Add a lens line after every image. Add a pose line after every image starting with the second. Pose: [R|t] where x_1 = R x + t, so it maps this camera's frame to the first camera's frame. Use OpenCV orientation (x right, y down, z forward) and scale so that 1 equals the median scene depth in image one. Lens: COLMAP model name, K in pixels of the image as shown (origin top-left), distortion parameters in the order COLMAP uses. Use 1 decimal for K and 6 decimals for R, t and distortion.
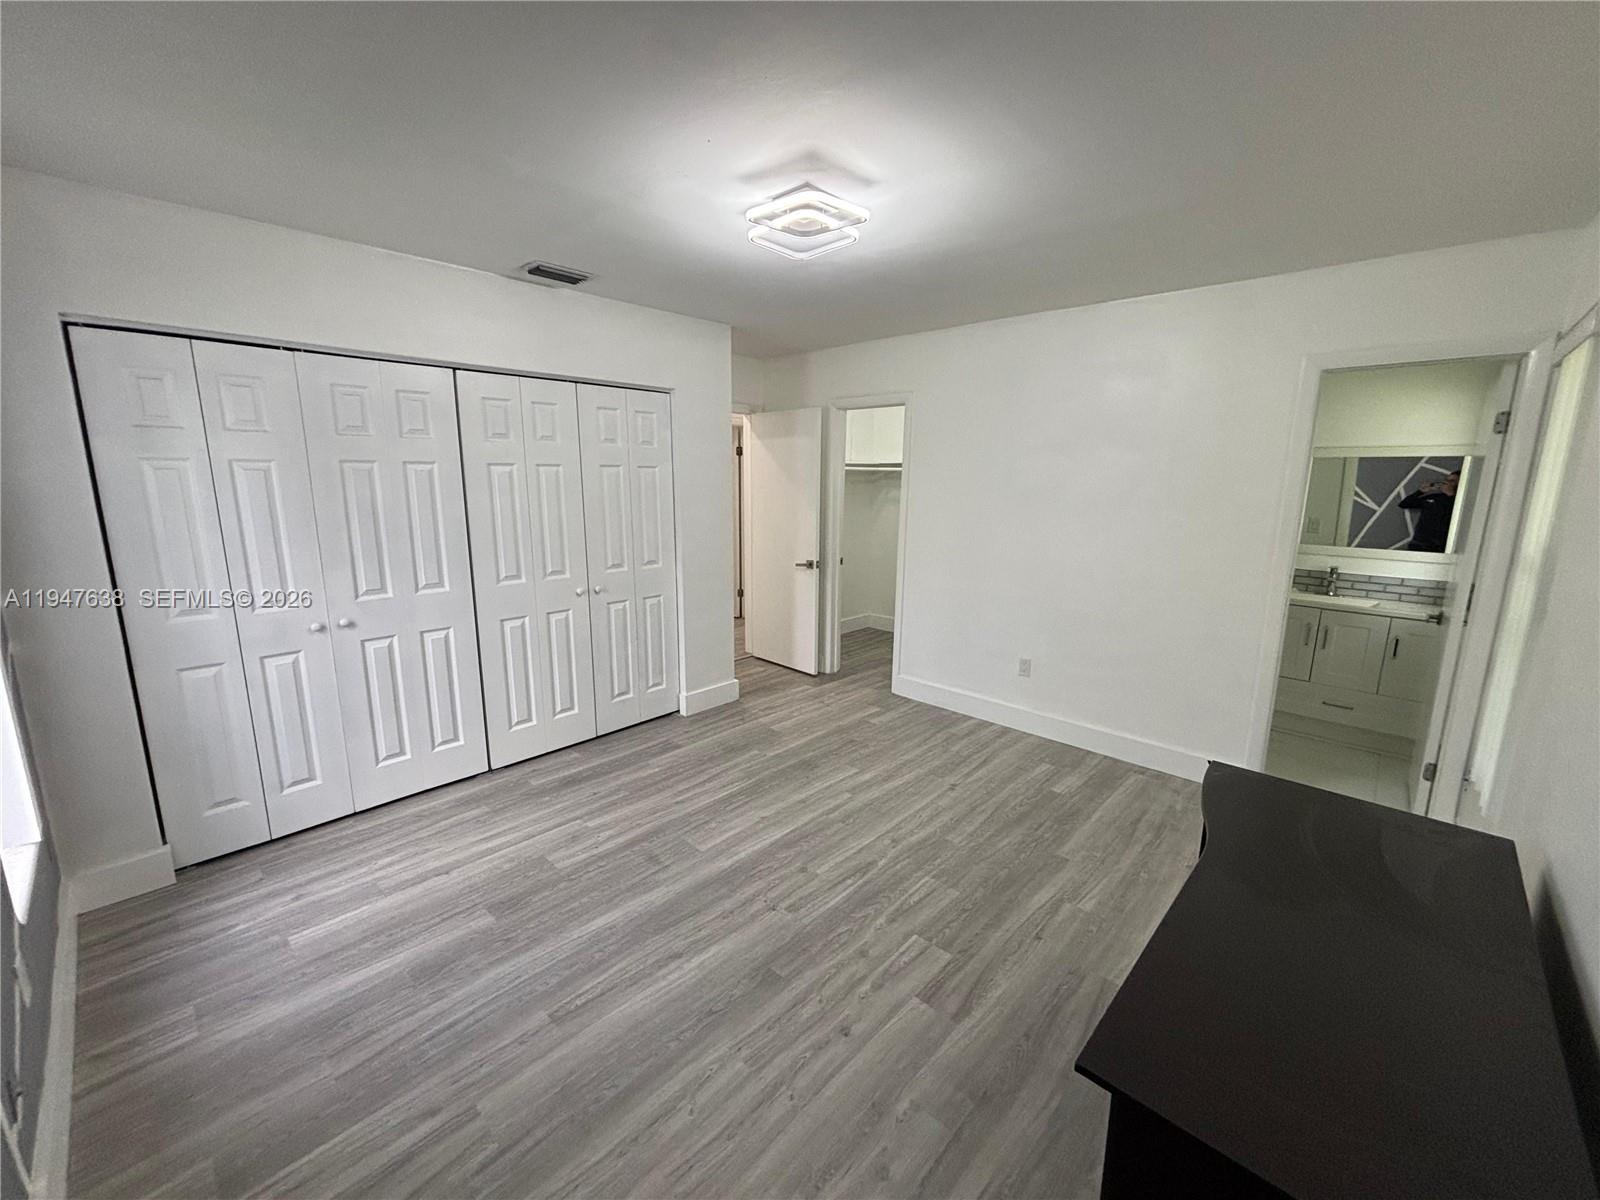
lens RADIAL K [[648.2, 0, 798.6], [0, 648.2, 595.6], [0, 0, 1]] dist [0.003934, 0.000117]
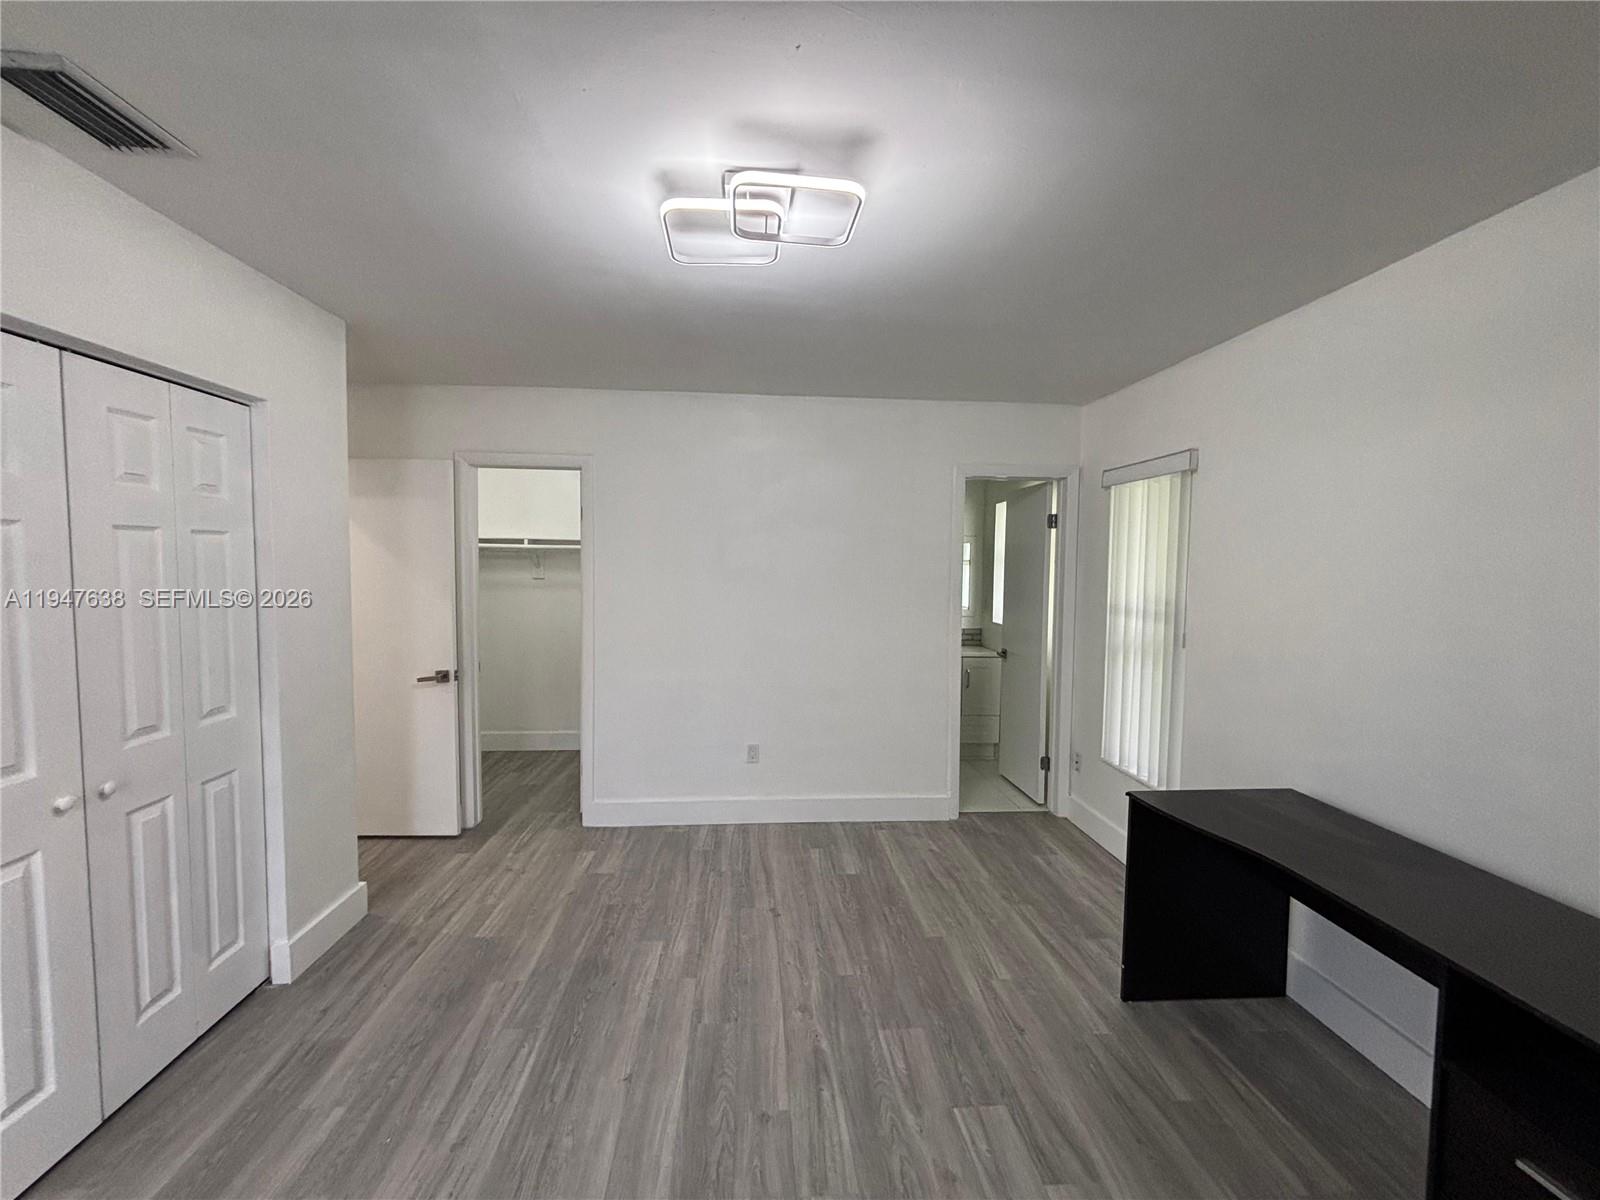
lens RADIAL K [[648.2, 0, 798.6], [0, 648.2, 595.6], [0, 0, 1]] dist [0.003934, 0.000117]
pose [[0.670329, -0.040215, 0.740974, -0.301968], [0.134784, 0.988519, -0.068284, -0.045414], [-0.729721, 0.145644, 0.668054, 0.294121]]
